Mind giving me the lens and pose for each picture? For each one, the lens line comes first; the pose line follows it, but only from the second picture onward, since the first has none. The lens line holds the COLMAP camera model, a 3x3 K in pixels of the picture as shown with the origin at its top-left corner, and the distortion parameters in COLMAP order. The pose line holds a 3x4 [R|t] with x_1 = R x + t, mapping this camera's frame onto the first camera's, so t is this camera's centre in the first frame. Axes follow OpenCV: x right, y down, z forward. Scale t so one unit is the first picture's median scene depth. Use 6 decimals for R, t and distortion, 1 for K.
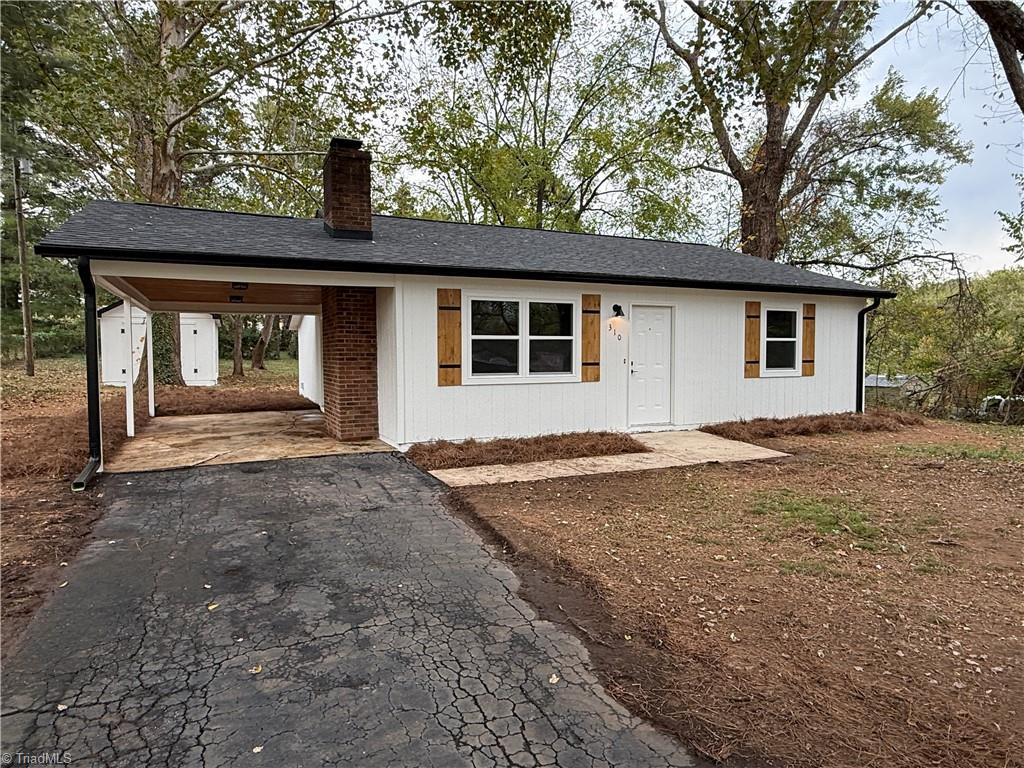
lens RADIAL K [[638.1, 0, 512.0], [0, 638.1, 384.0], [0, 0, 1]] dist [-0.054991, 0.055252]
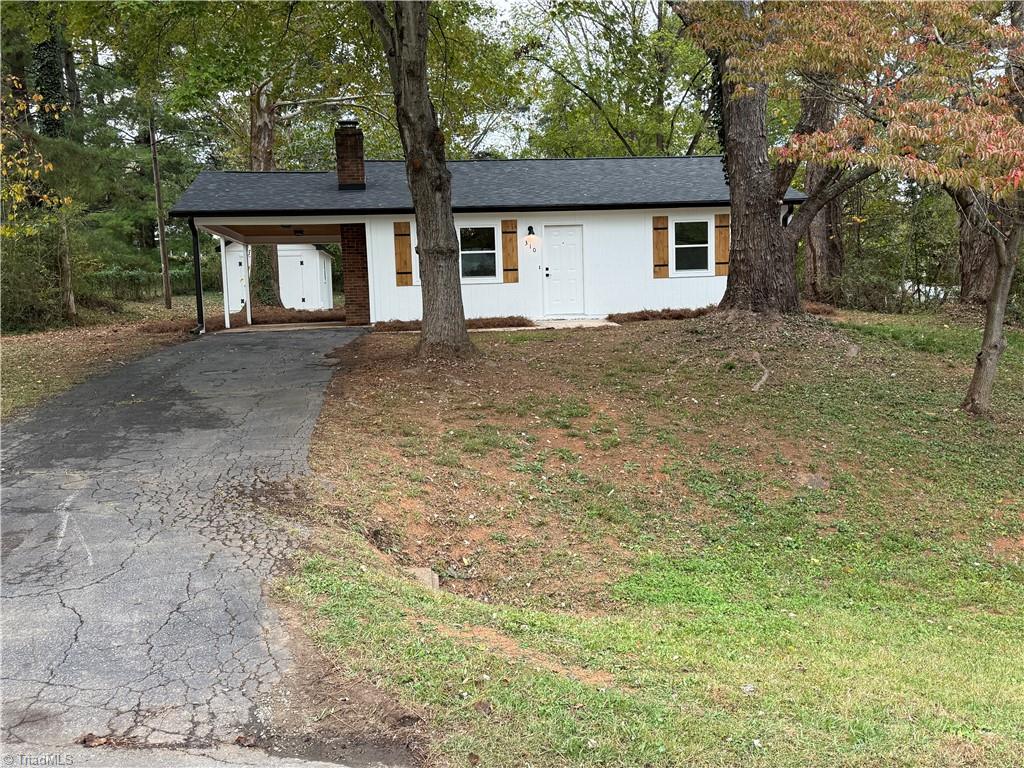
lens RADIAL K [[954.7, 0, 512.0], [0, 954.7, 384.0], [0, 0, 1]] dist [0.065193, -0.009980]
pose [[0.952046, 0.001217, -0.305951, 0.774726], [0.013094, 0.998914, 0.044718, 0.126462], [0.305673, -0.046580, 0.950996, -1.018656]]
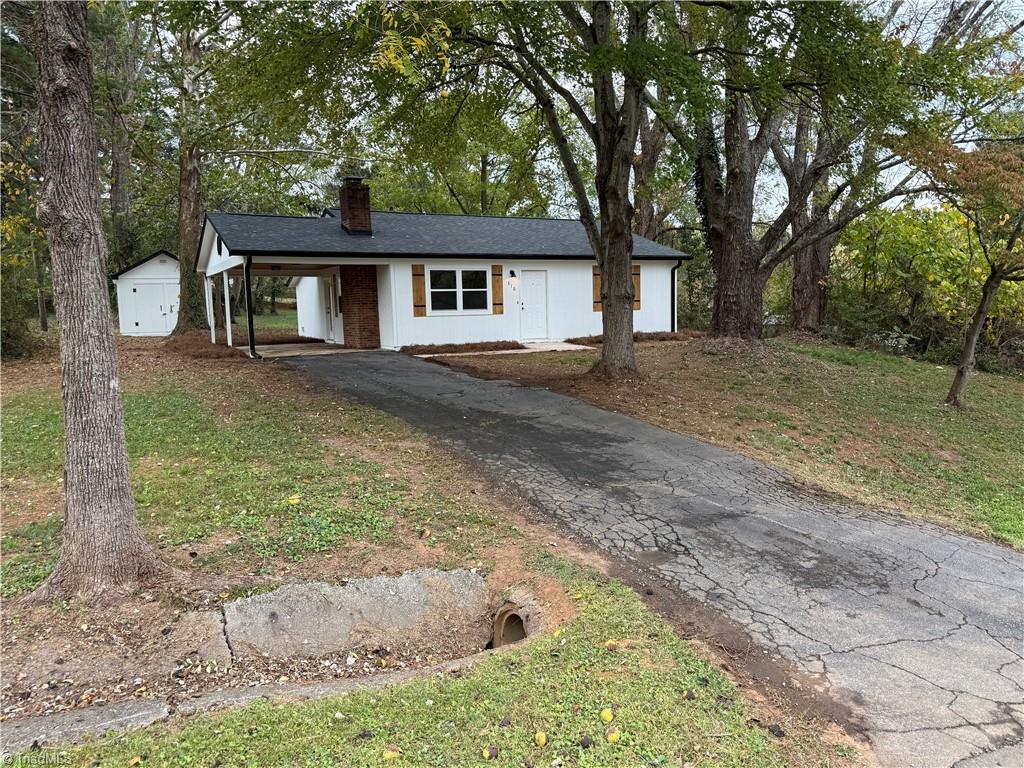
lens RADIAL K [[753.9, 0, 512.0], [0, 753.9, 384.0], [0, 0, 1]] dist [0.086405, -0.000214]
pose [[0.998288, -0.027140, 0.051815, 0.047782], [0.024526, 0.998426, 0.050443, 0.087087], [-0.053102, -0.049086, 0.997382, -1.135185]]
